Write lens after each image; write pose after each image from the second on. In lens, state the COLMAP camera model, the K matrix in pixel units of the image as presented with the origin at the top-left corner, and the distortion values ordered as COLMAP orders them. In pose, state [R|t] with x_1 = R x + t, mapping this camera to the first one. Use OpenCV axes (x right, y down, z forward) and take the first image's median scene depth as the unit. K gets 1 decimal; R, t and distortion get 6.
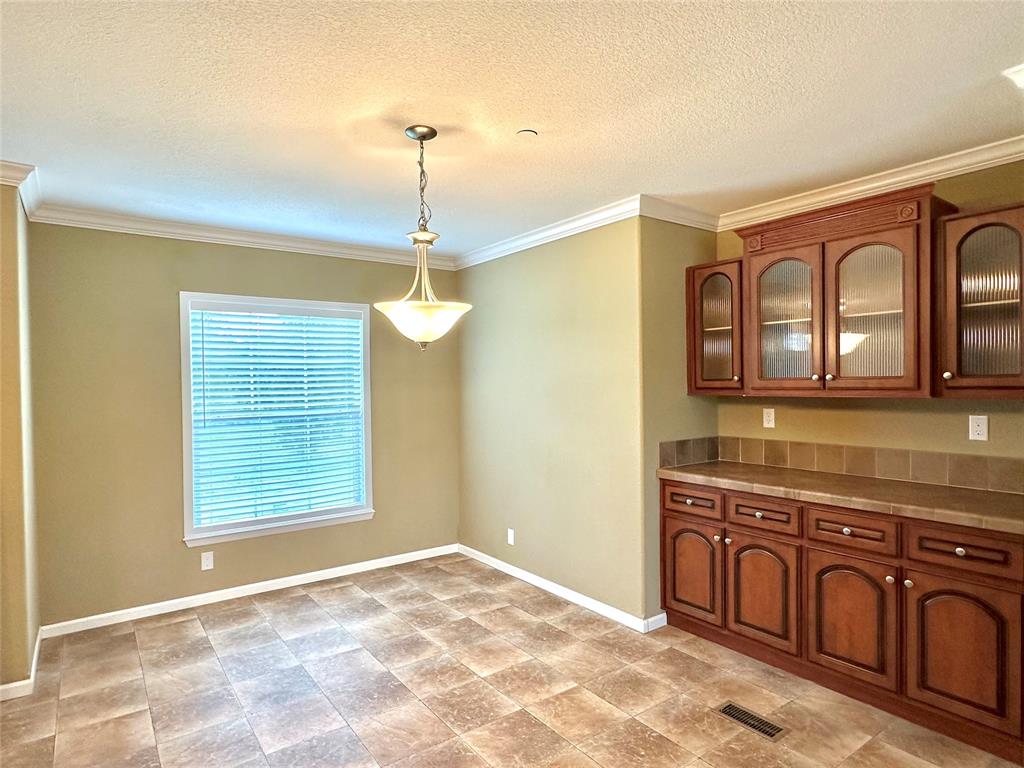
lens RADIAL K [[586.3, 0, 510.2], [0, 586.3, 388.9], [0, 0, 1]] dist [-0.007549, 0.003118]
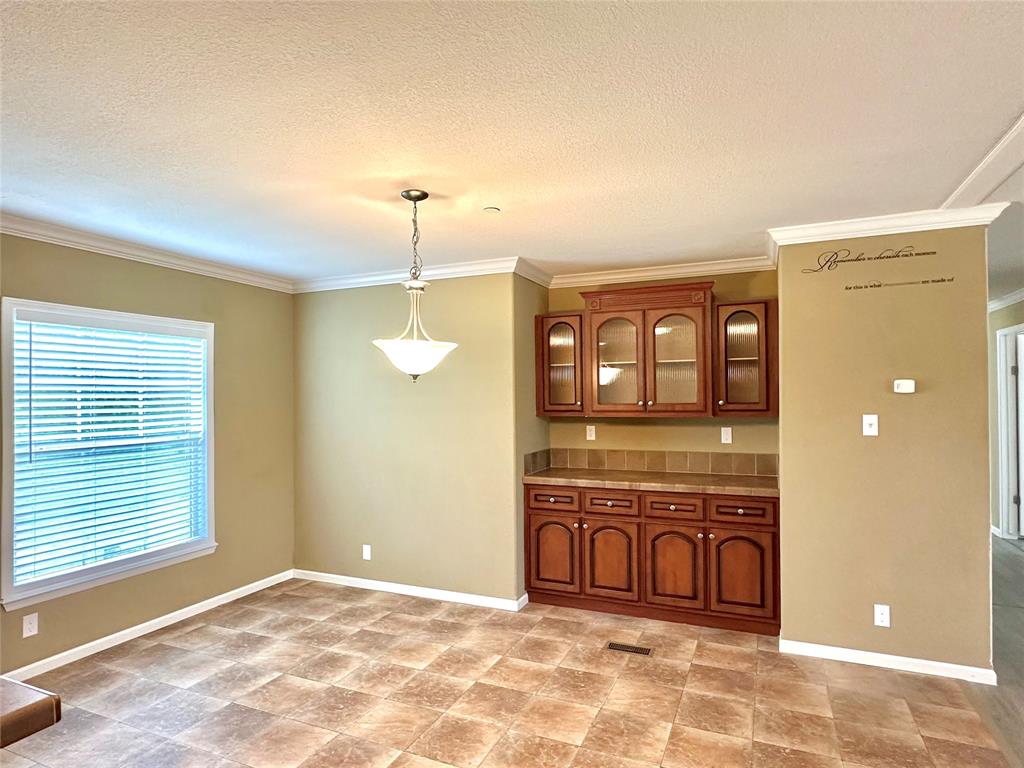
lens RADIAL K [[586.3, 0, 509.4], [0, 586.3, 389.1], [0, 0, 1]] dist [-0.007549, 0.003118]
pose [[0.865309, 0.010667, 0.501125, -0.436160], [0.004951, 0.999543, -0.029826, -0.012269], [-0.501214, 0.028289, 0.864861, -0.069608]]
